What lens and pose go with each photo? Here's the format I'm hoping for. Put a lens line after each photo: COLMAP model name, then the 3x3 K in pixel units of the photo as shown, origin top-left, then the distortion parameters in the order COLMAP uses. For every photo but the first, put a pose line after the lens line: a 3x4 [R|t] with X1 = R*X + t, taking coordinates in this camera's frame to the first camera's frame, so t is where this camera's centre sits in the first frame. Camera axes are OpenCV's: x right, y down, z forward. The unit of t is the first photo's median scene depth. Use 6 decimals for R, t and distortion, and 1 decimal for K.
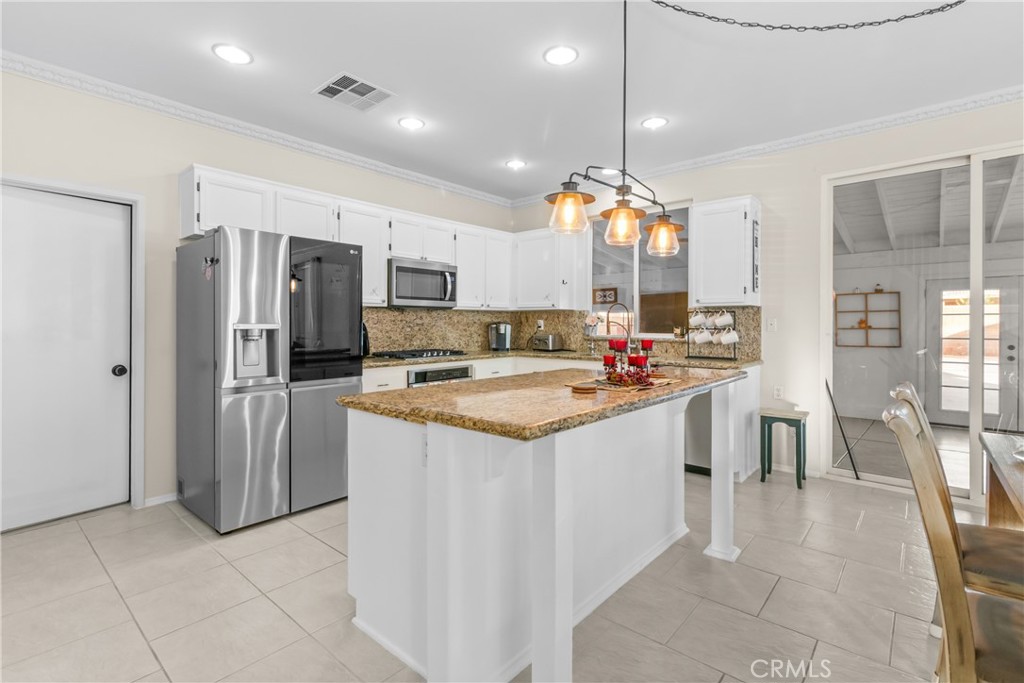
lens RADIAL K [[475.5, 0, 507.1], [0, 475.5, 328.9], [0, 0, 1]] dist [0.000952, 0.000035]
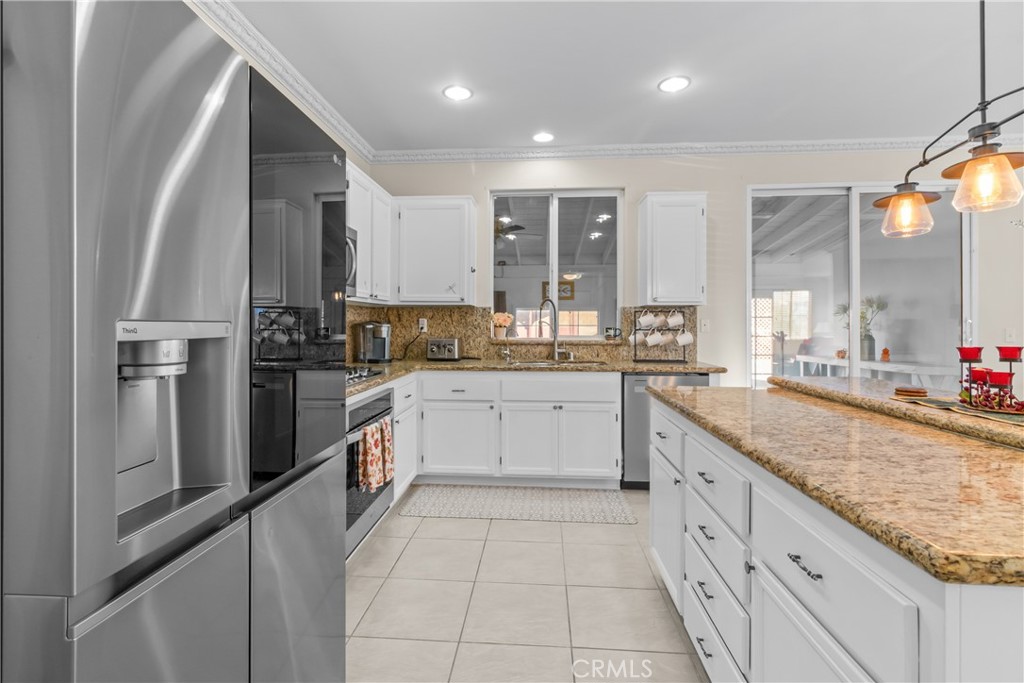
lens RADIAL K [[475.5, 0, 504.4], [0, 475.5, 320.7], [0, 0, 1]] dist [0.000952, 0.000035]
pose [[0.796113, 0.006606, 0.605112, -0.352934], [0.004005, 0.999861, -0.016185, -0.003957], [-0.605134, 0.015309, 0.795976, 0.423675]]
